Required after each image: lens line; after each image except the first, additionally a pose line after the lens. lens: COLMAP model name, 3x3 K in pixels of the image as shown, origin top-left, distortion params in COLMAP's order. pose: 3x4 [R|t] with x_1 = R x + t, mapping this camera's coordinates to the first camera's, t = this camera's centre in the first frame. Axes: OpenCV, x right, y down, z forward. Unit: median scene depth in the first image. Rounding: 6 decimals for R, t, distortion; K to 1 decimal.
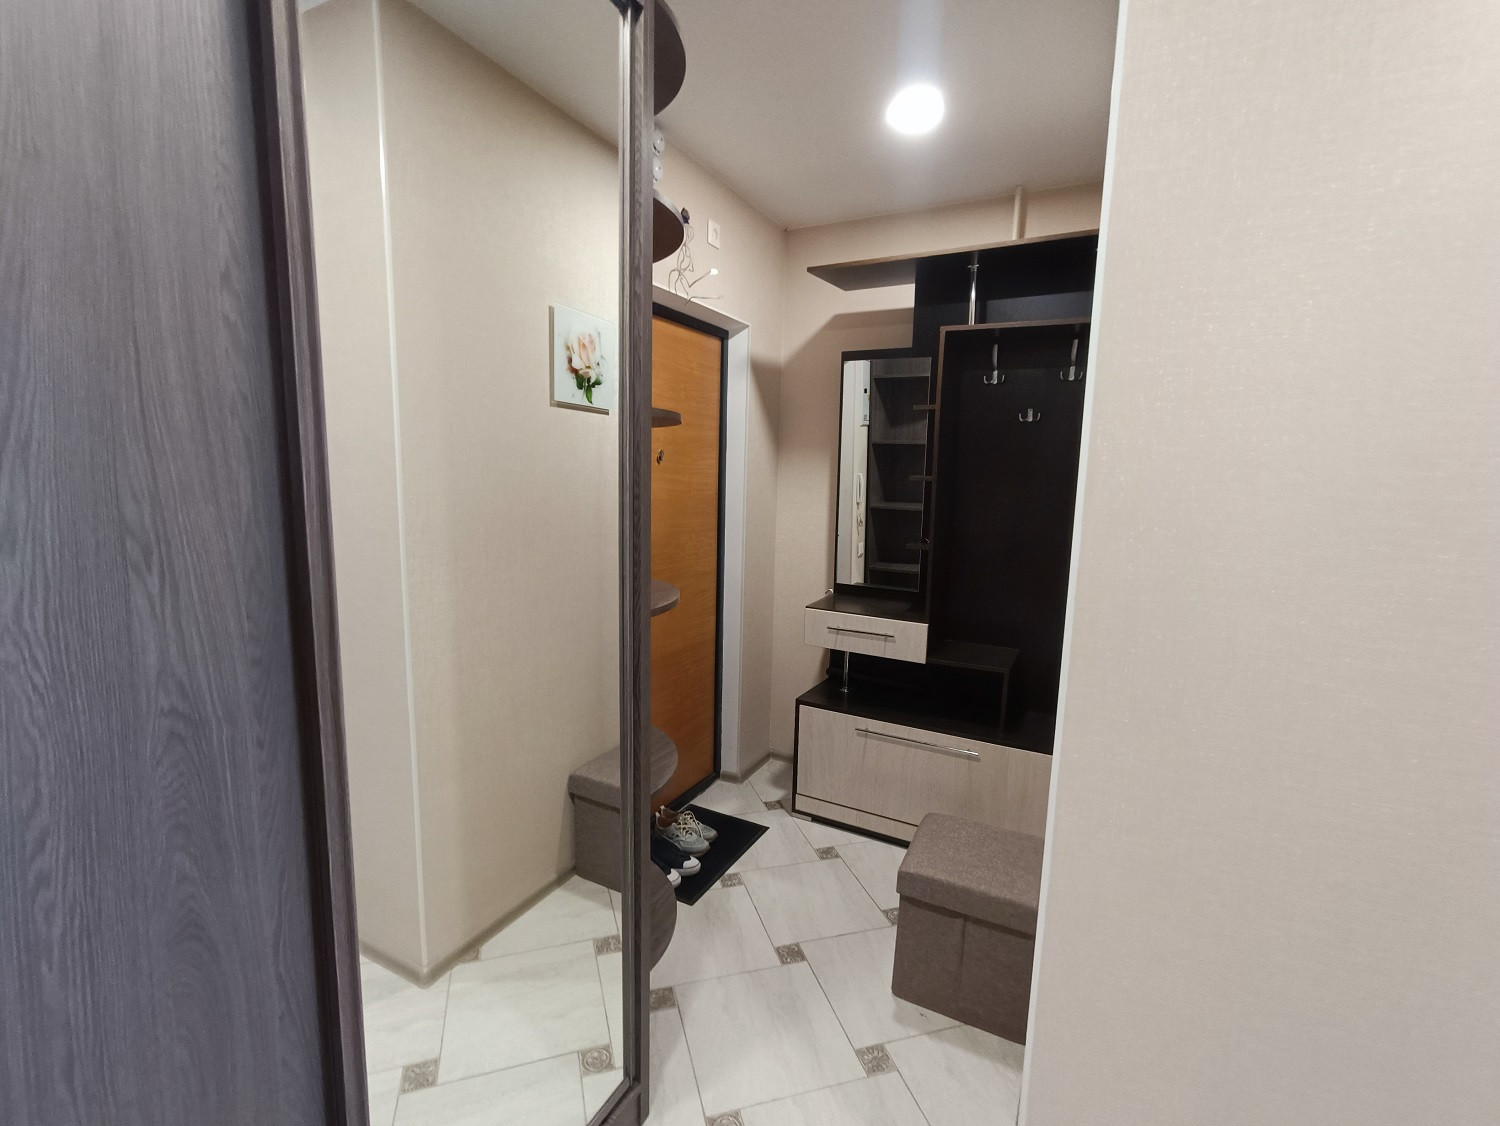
lens RADIAL K [[678.3, 0, 741.2], [0, 678.3, 562.5], [0, 0, 1]] dist [-0.018452, 0.011192]
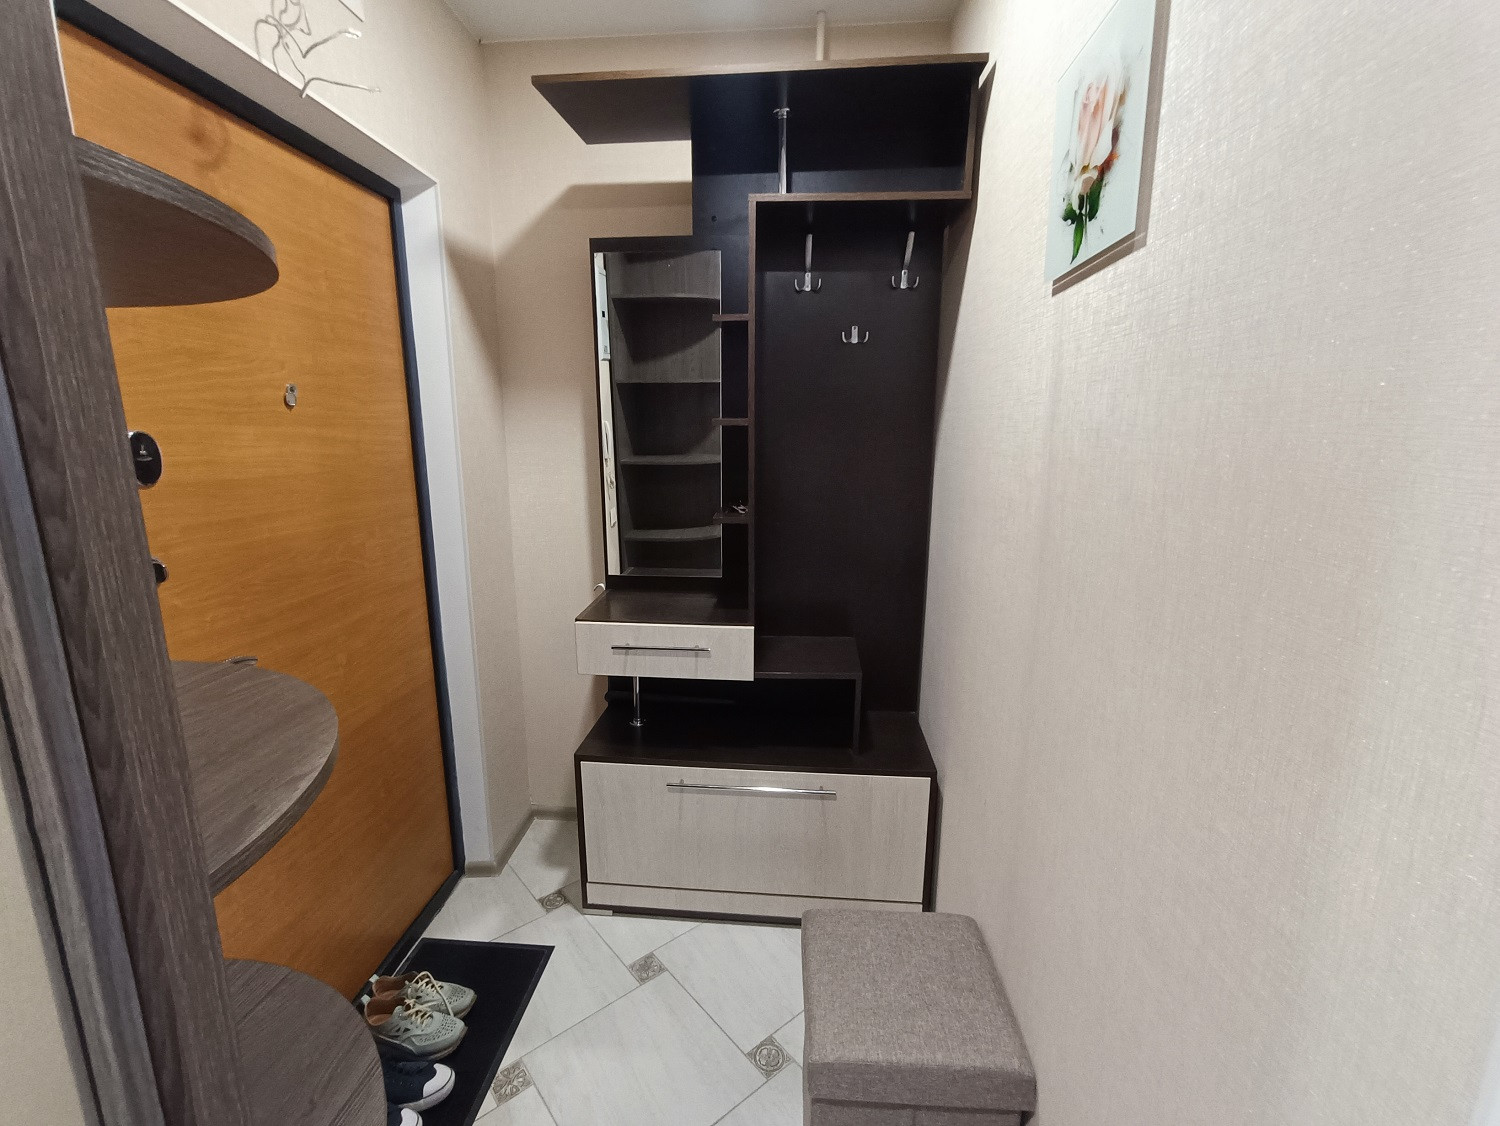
lens RADIAL K [[678.3, 0, 741.2], [0, 678.3, 562.5], [0, 0, 1]] dist [-0.018452, 0.011192]
pose [[0.914487, -0.105596, 0.390593, -0.010866], [0.078186, 0.993268, 0.085473, -0.036652], [-0.396989, -0.047625, 0.916587, 0.319136]]
